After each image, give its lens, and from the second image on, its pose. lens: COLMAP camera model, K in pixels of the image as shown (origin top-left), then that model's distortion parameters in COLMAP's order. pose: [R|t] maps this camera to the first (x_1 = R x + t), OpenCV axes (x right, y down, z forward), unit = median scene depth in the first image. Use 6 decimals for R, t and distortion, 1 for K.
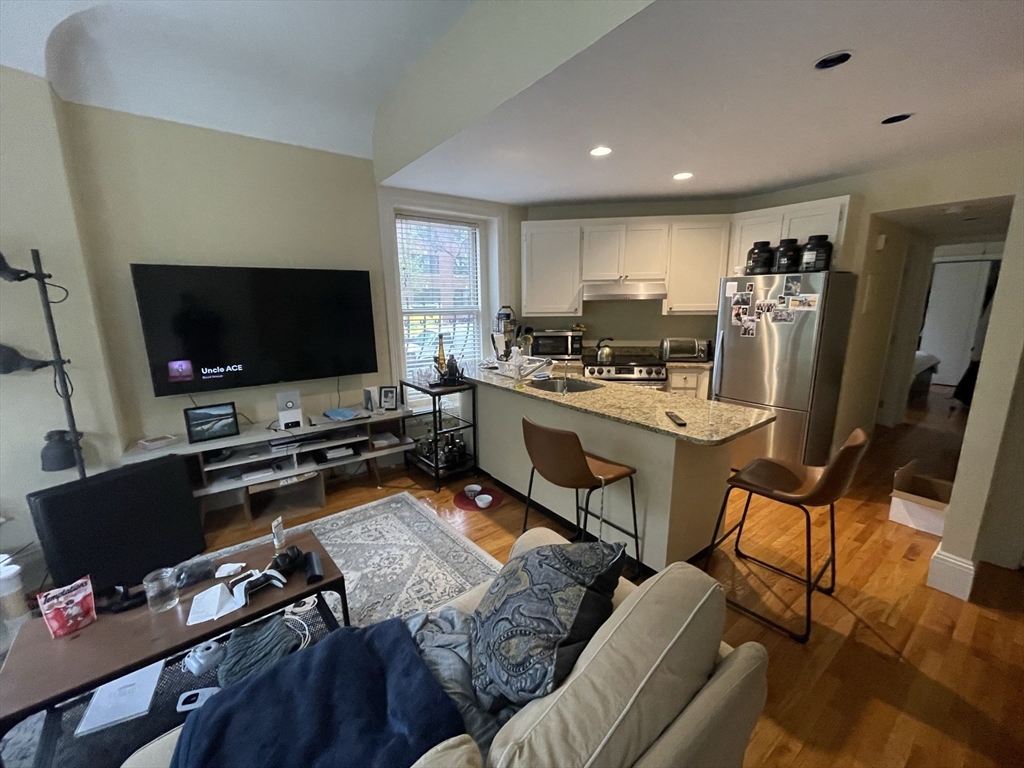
lens RADIAL K [[412.4, 0, 507.7], [0, 412.4, 385.0], [0, 0, 1]] dist [0.000593, 0.000168]
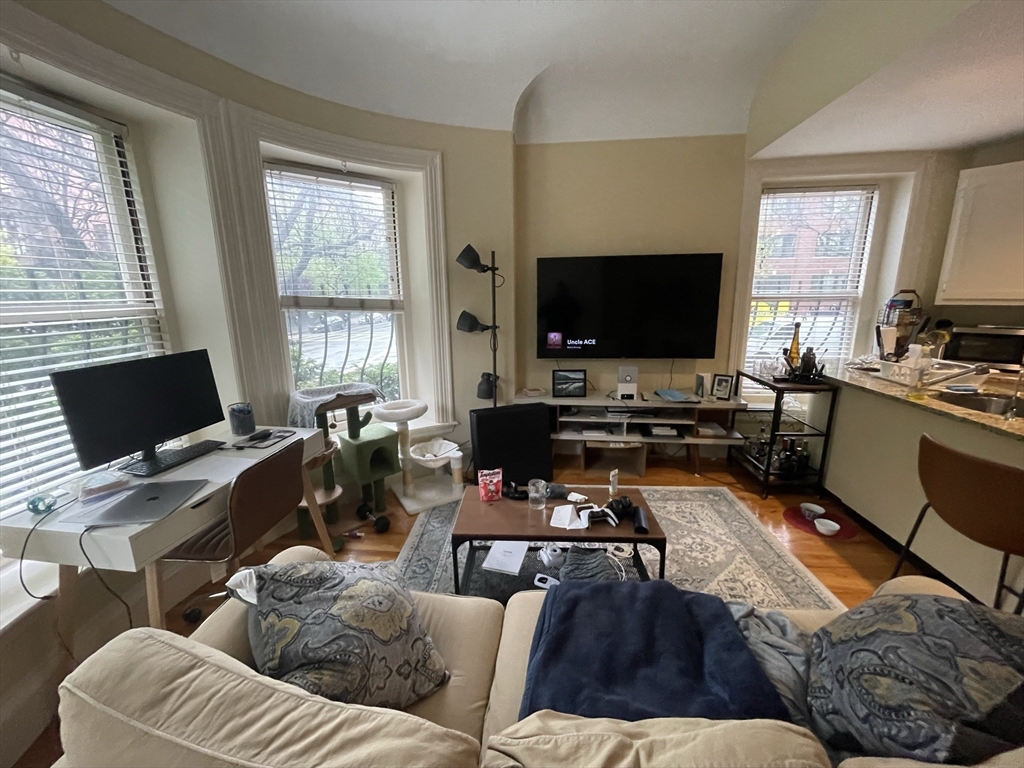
lens RADIAL K [[411.5, 0, 509.1], [0, 411.5, 384.4], [0, 0, 1]] dist [-0.002789, -0.000358]
pose [[0.736264, 0.146760, -0.660588, -0.028815], [-0.129615, 0.988709, 0.075194, 0.022662], [0.664165, 0.030259, 0.746973, -0.048178]]
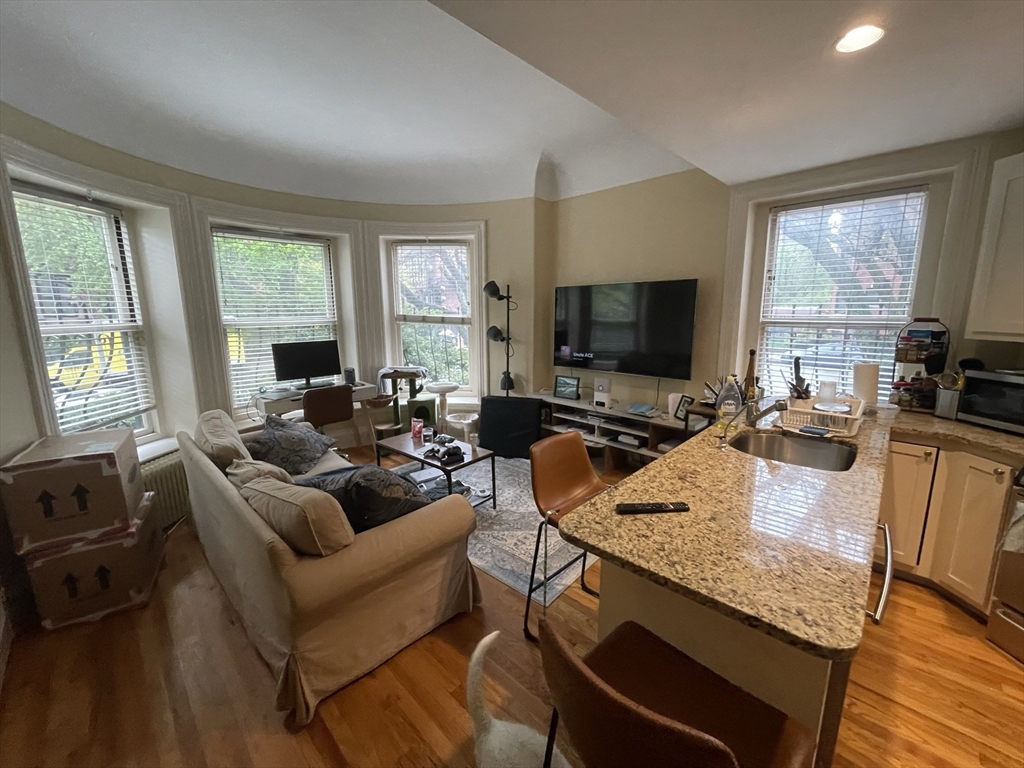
lens RADIAL K [[411.5, 0, 509.1], [0, 411.5, 384.4], [0, 0, 1]] dist [-0.002789, -0.000358]
pose [[0.153008, 0.187998, -0.970178, 0.716224], [-0.190447, 0.968944, 0.157724, -0.118385], [0.969700, 0.160634, 0.184060, 0.496280]]
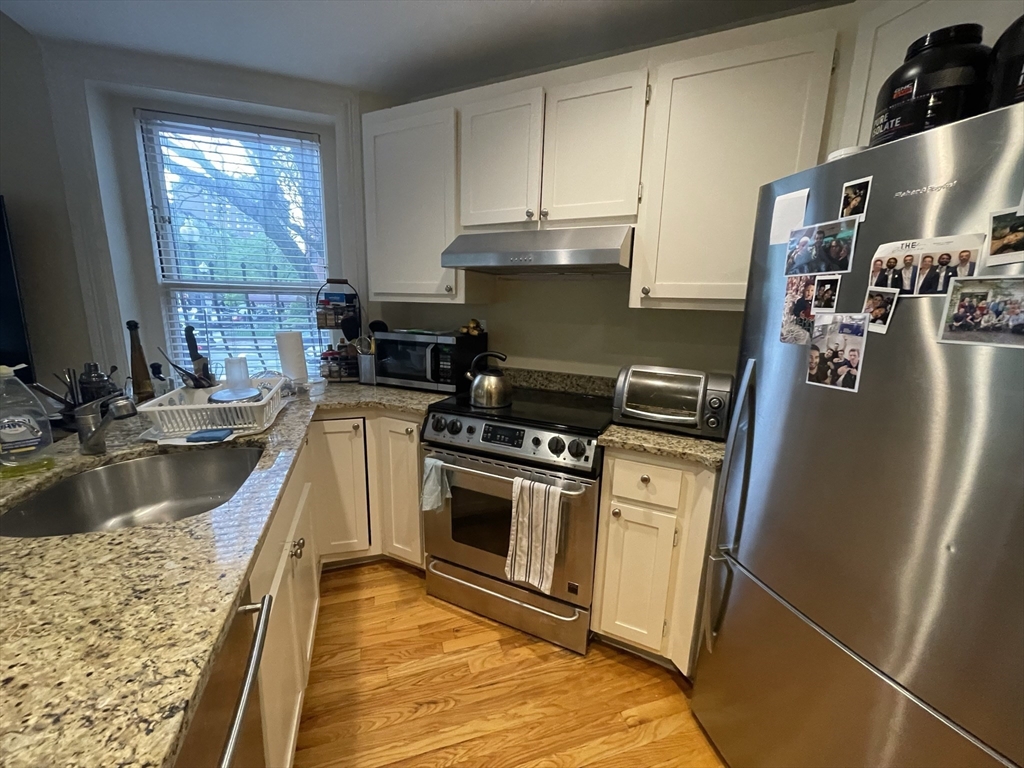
lens RADIAL K [[411.5, 0, 509.1], [0, 411.5, 384.4], [0, 0, 1]] dist [-0.002789, -0.000358]
pose [[0.948476, 0.098136, -0.301270, 0.562890], [-0.100637, 0.994897, 0.007248, -0.122134], [0.300443, 0.023445, 0.953511, 0.828806]]
